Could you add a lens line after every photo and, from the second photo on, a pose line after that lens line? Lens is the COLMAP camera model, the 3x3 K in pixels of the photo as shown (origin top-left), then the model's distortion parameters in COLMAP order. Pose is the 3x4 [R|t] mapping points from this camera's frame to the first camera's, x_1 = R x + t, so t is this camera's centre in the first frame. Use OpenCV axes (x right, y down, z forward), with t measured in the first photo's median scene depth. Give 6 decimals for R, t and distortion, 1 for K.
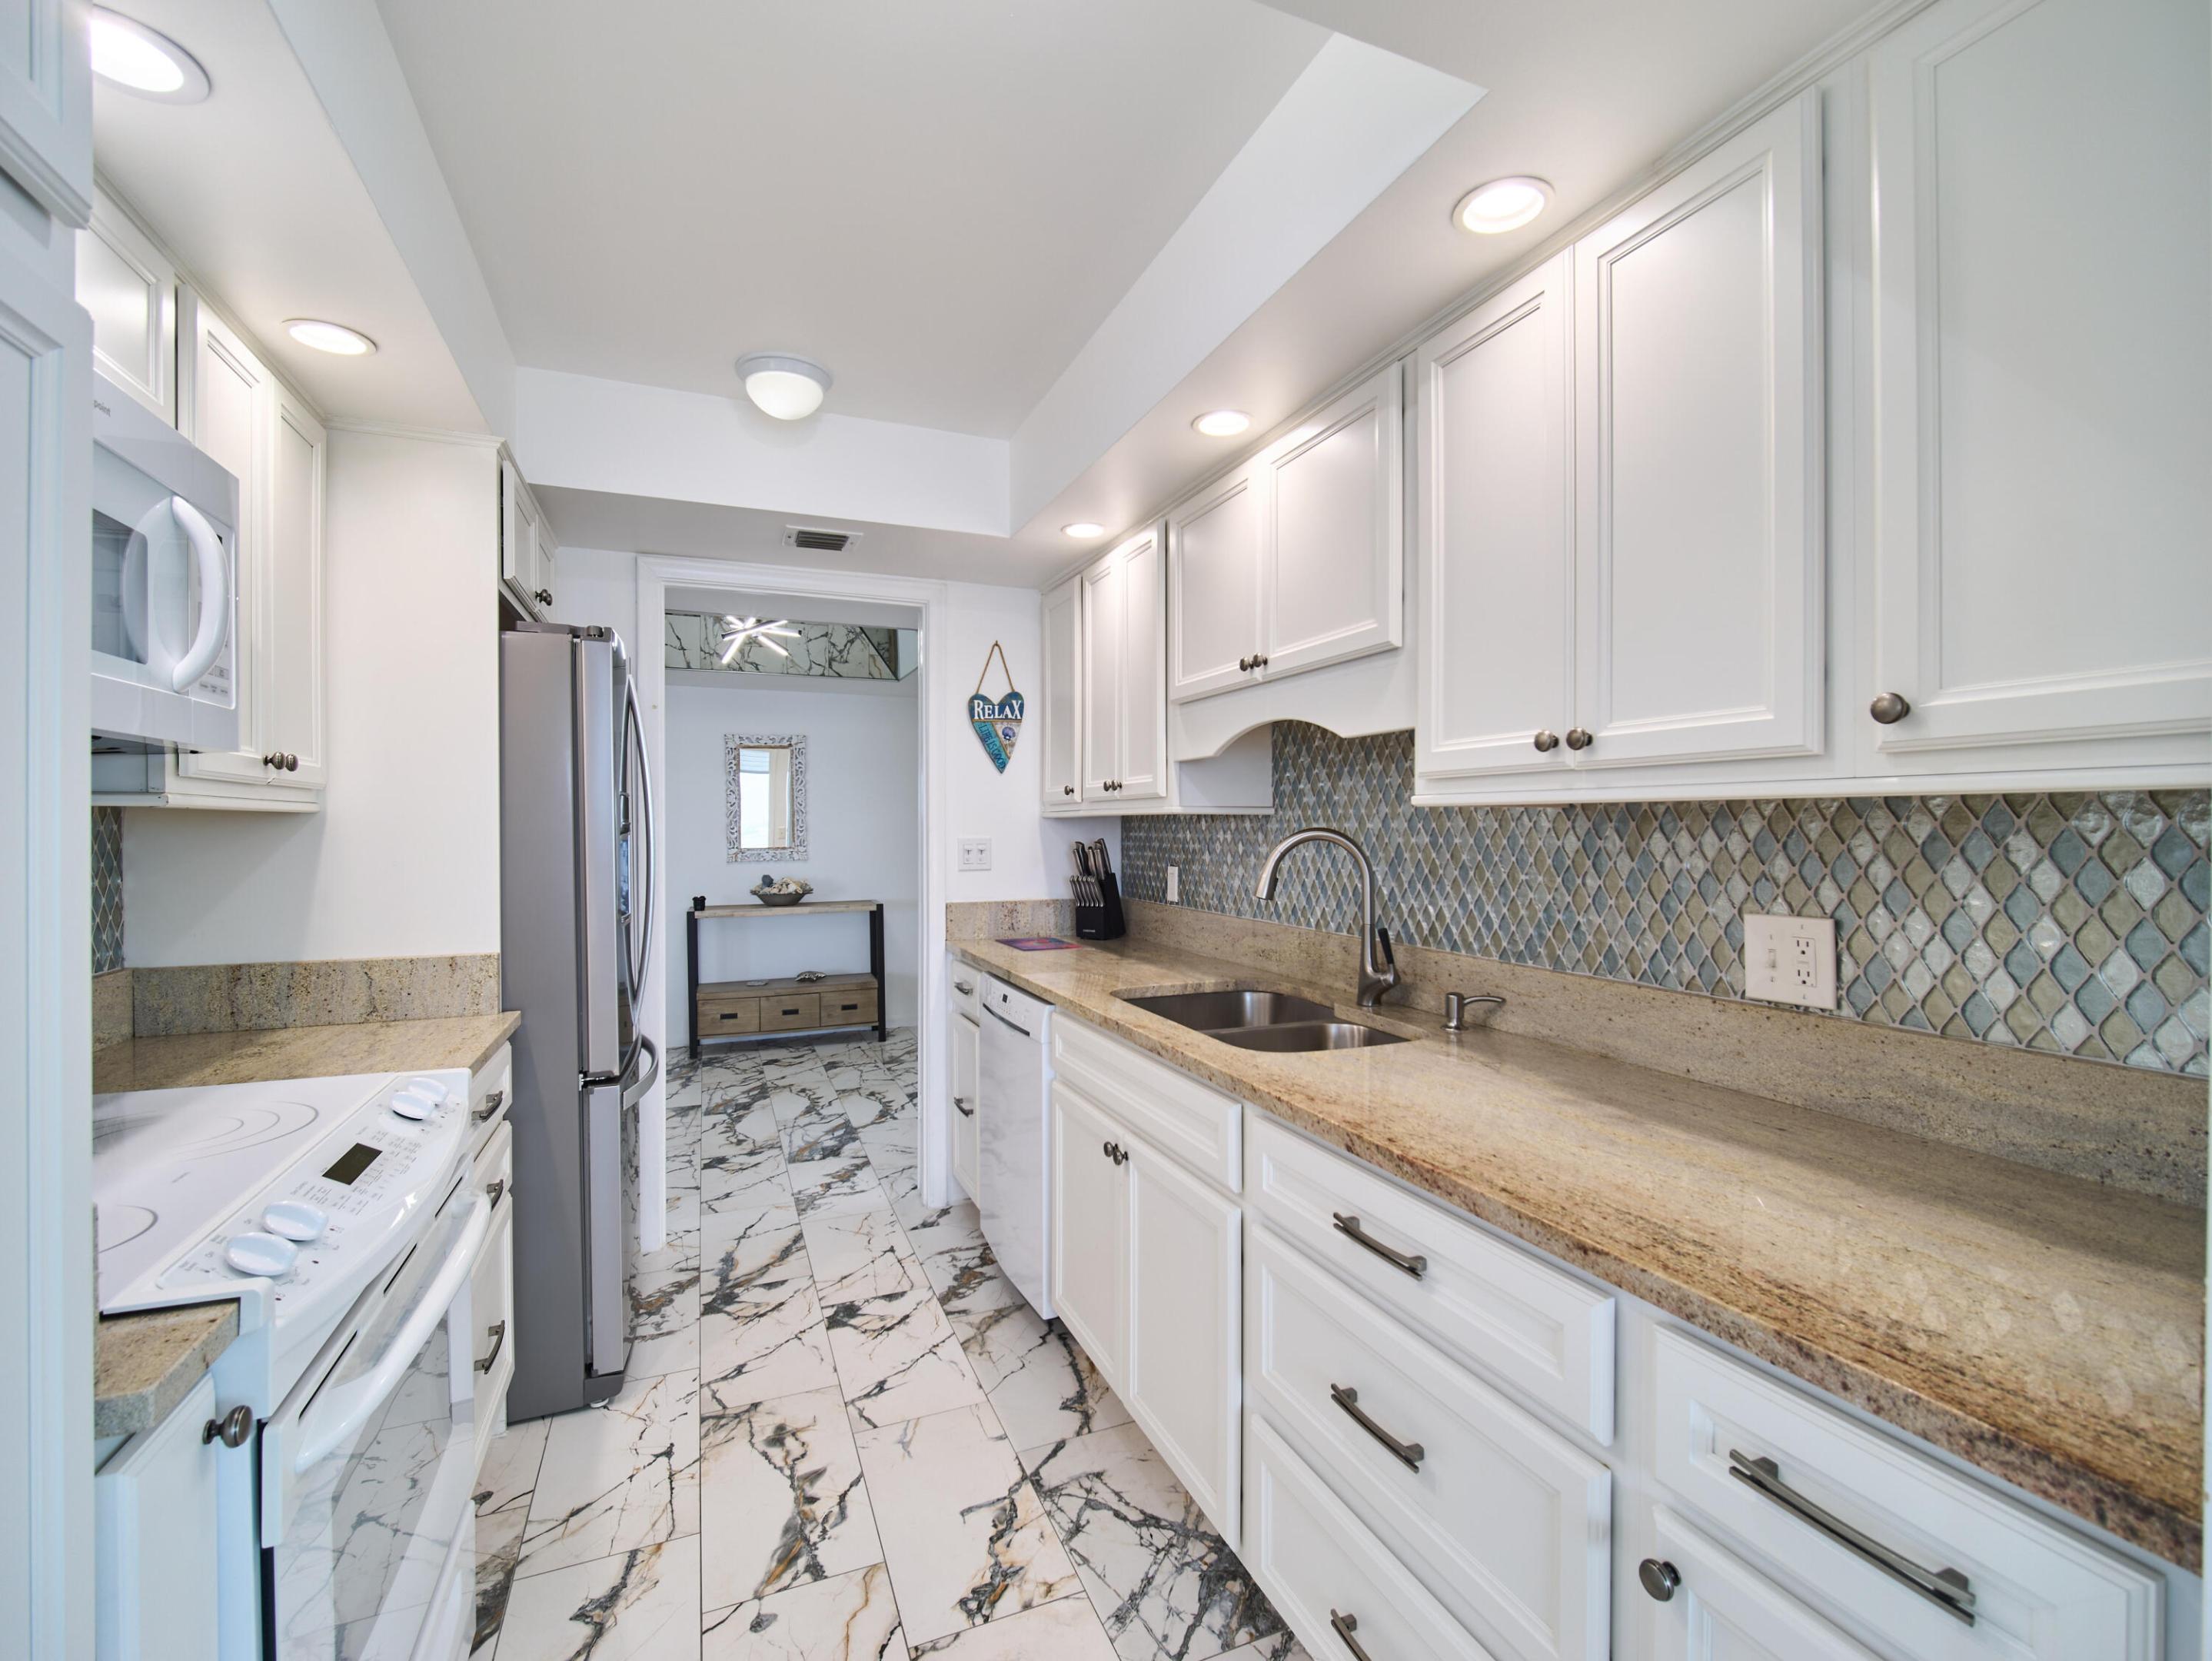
lens RADIAL K [[975.4, 0, 1107.1], [0, 975.4, 830.3], [0, 0, 1]] dist [0.000453, 0.000064]
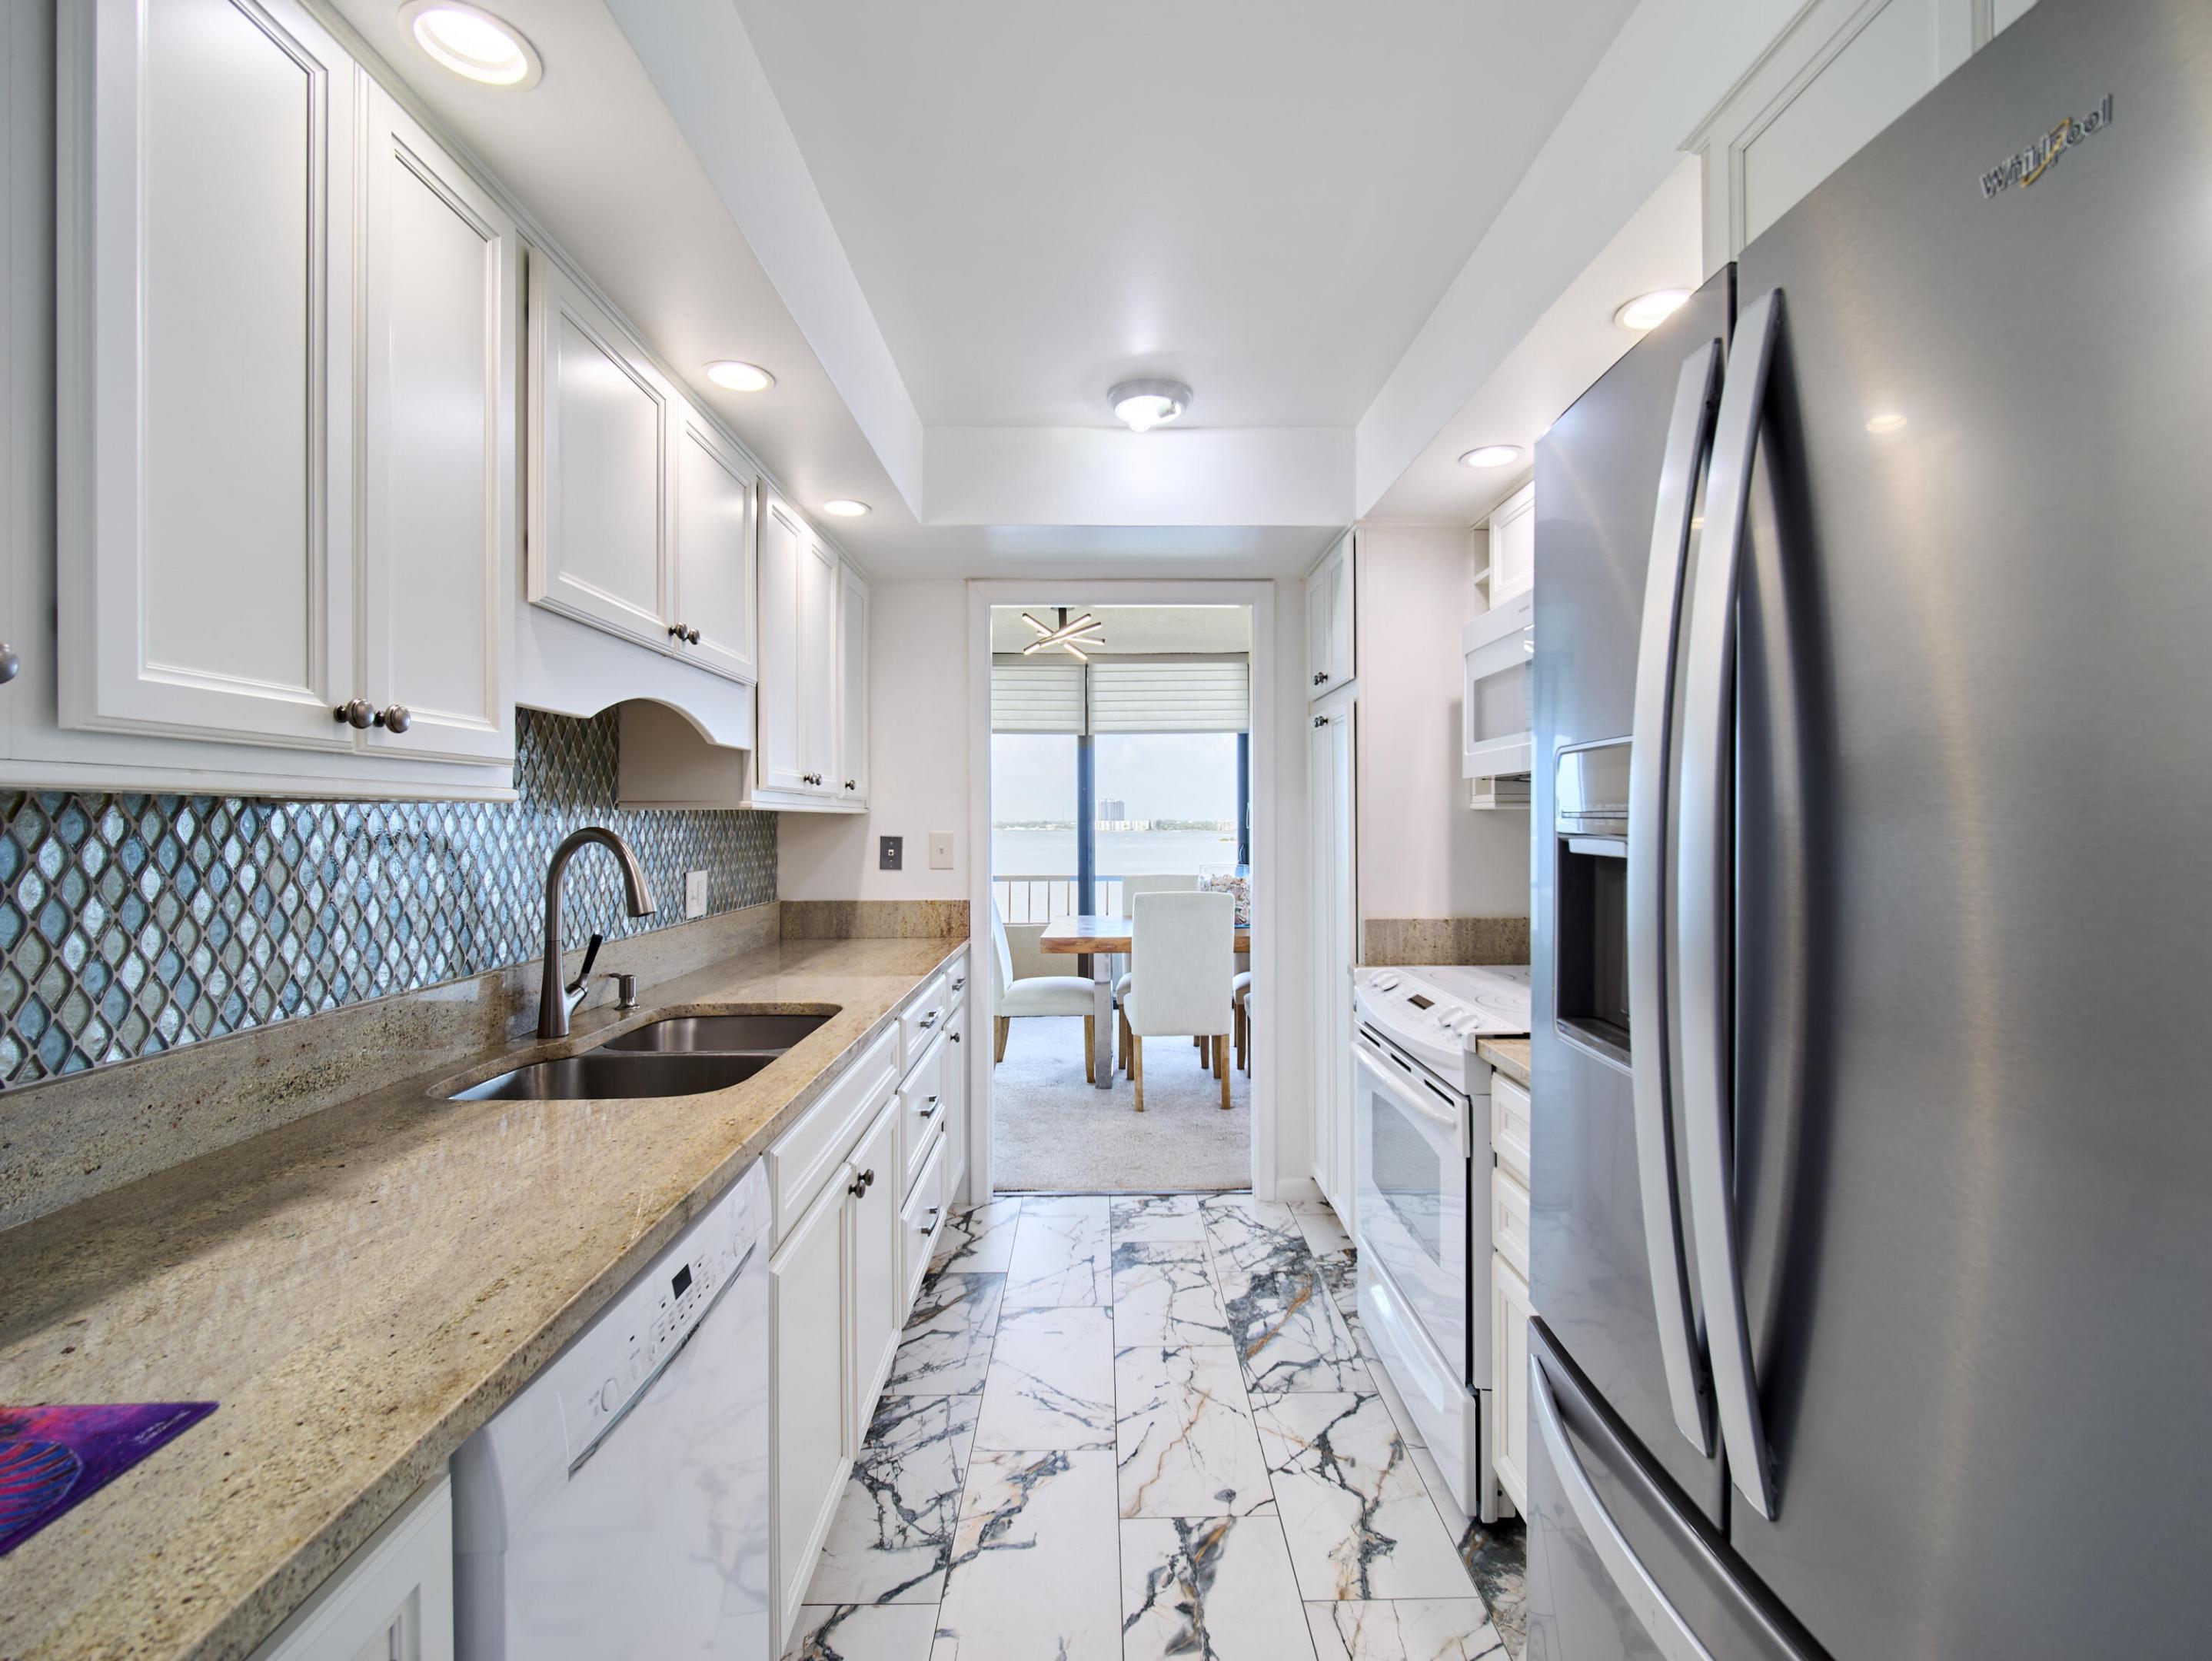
lens RADIAL K [[975.4, 0, 1108.2], [0, 975.4, 825.7], [0, 0, 1]] dist [0.000453, 0.000064]
pose [[-0.926897, 0.008186, 0.375226, -0.593341], [0.009972, 0.999946, 0.002817, -0.004521], [-0.375183, 0.006353, -0.926929, 1.895863]]
